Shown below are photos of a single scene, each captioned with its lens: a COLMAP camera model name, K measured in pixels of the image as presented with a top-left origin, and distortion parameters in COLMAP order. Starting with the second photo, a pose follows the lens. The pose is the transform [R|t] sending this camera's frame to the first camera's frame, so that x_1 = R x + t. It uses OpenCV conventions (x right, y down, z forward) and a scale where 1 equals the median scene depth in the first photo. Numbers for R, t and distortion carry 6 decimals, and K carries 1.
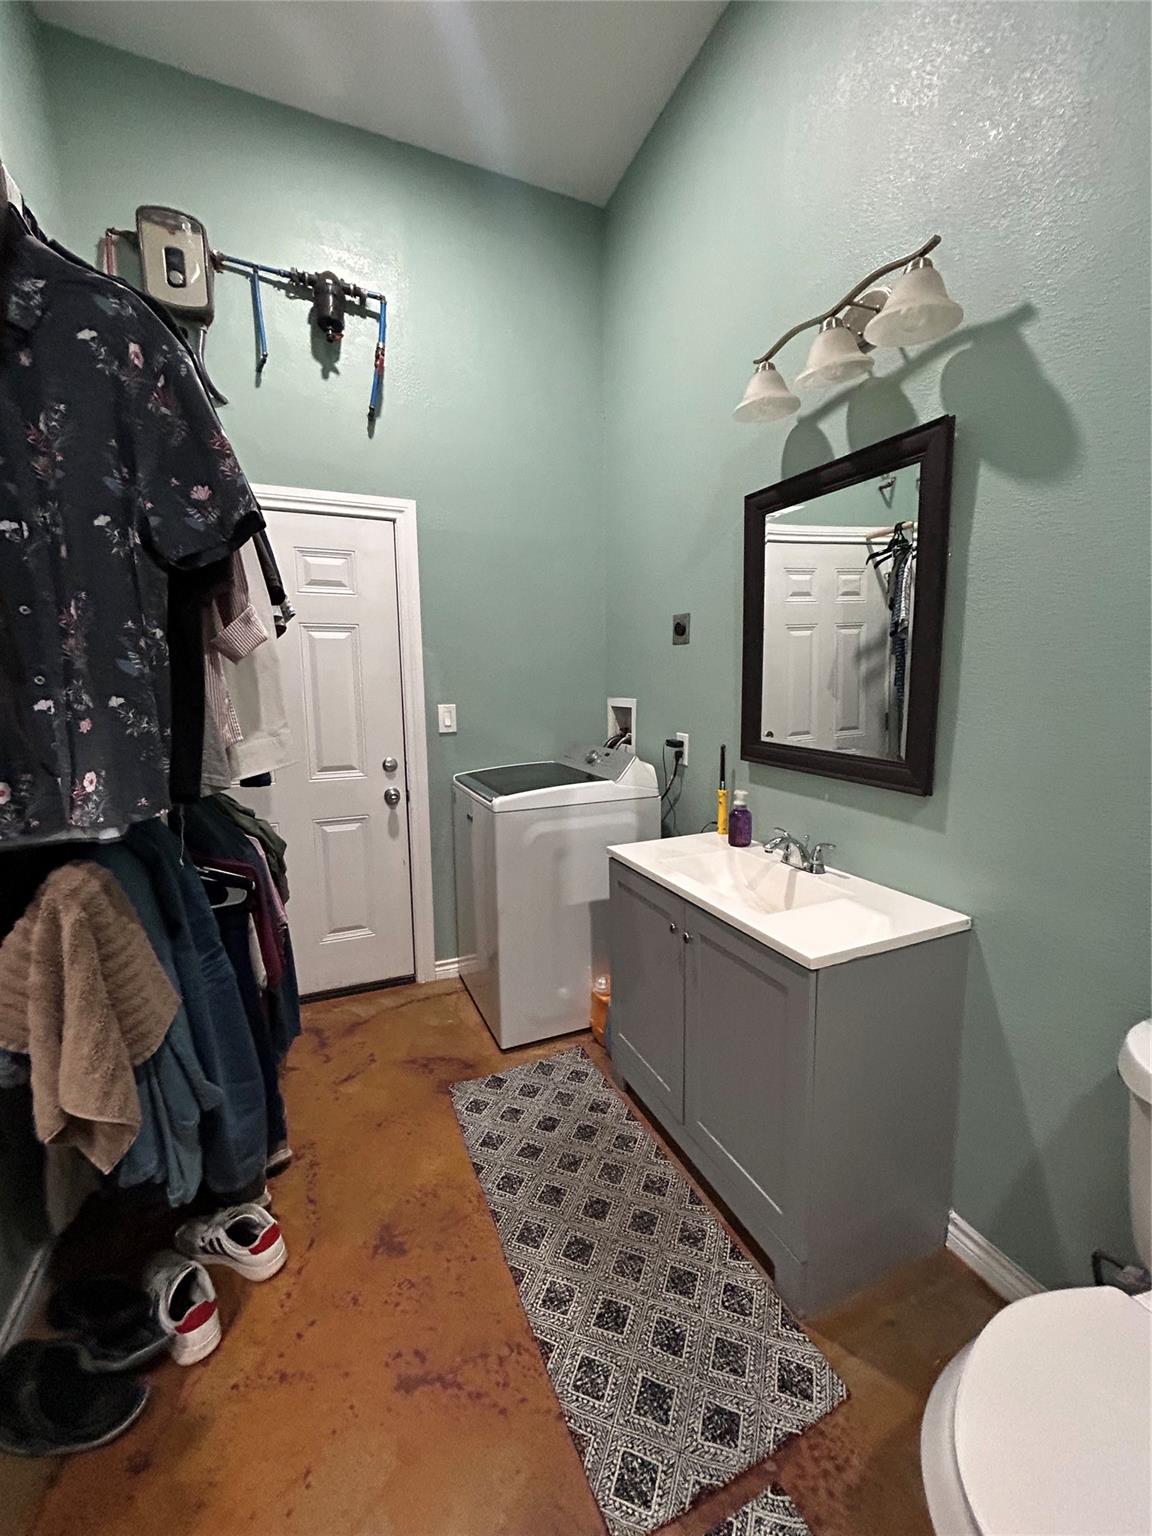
lens RADIAL K [[617.7, 0, 575.9], [0, 617.7, 769.0], [0, 0, 1]] dist [-0.002853, -0.000308]
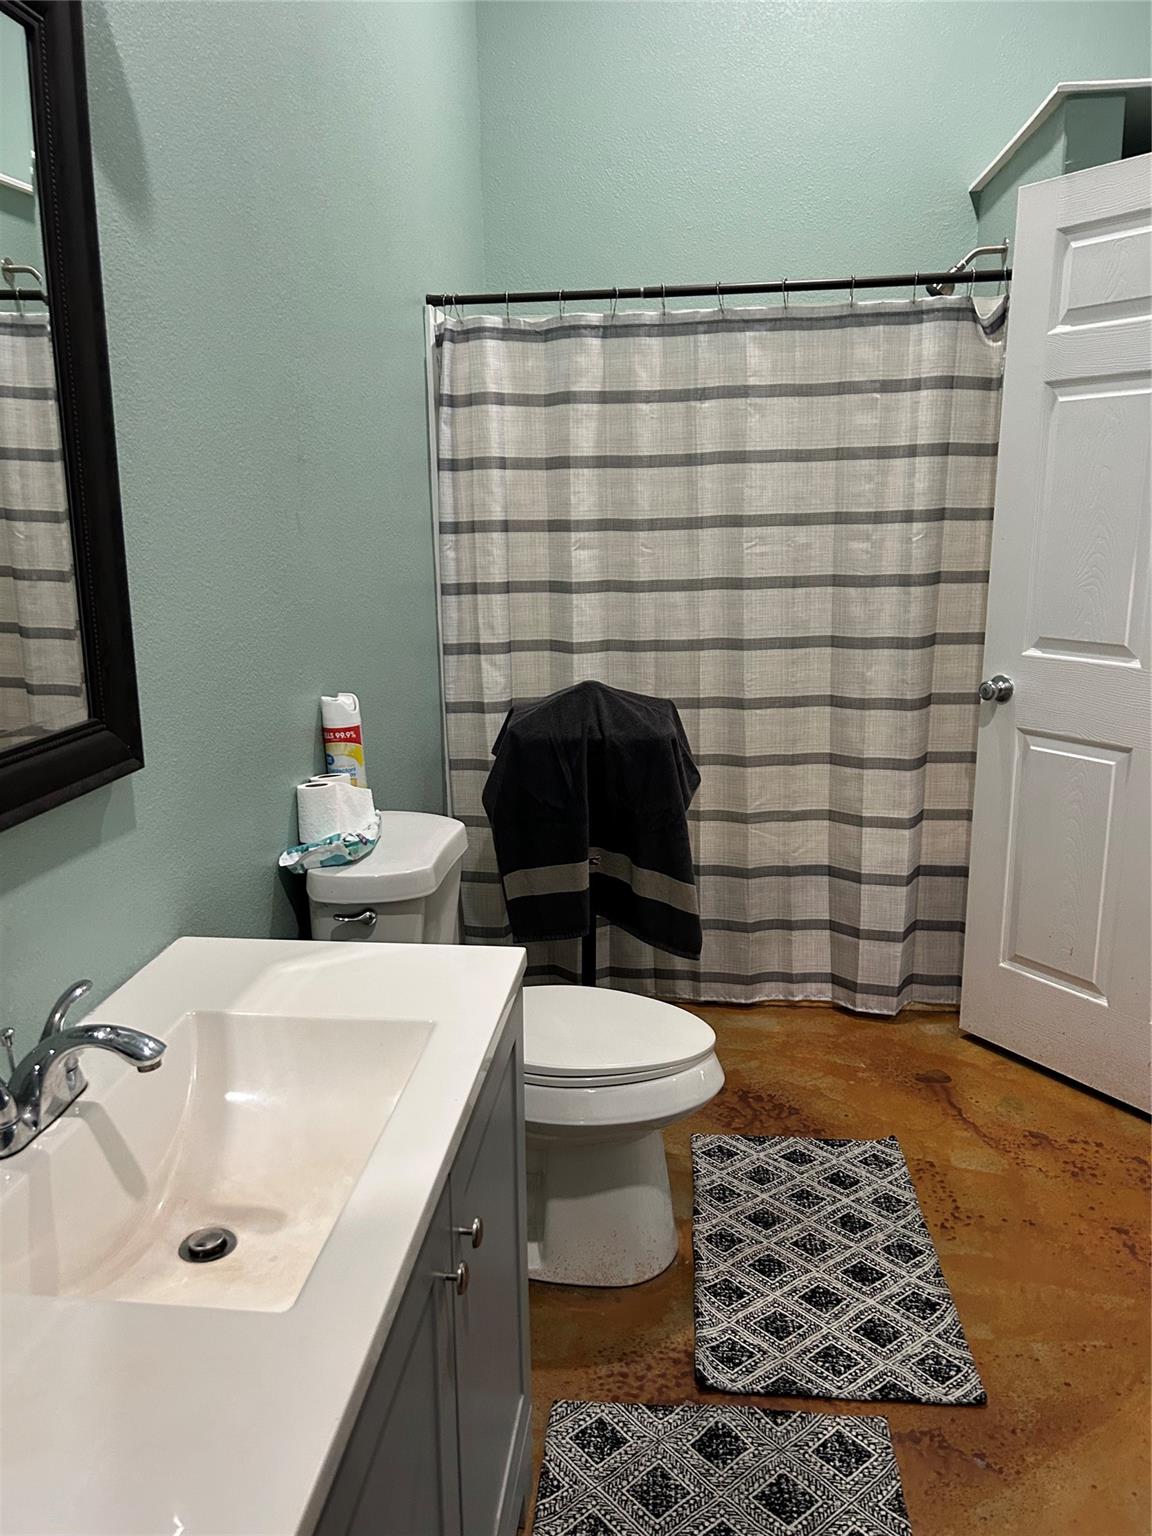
lens RADIAL K [[1144.3, 0, 569.2], [0, 1144.3, 767.3], [0, 0, 1]] dist [0.039389, -0.034254]
pose [[-0.865496, -0.091335, 0.492518, -0.259164], [0.091631, 0.937777, 0.334929, -0.300719], [-0.492463, 0.335009, -0.803274, 2.001013]]
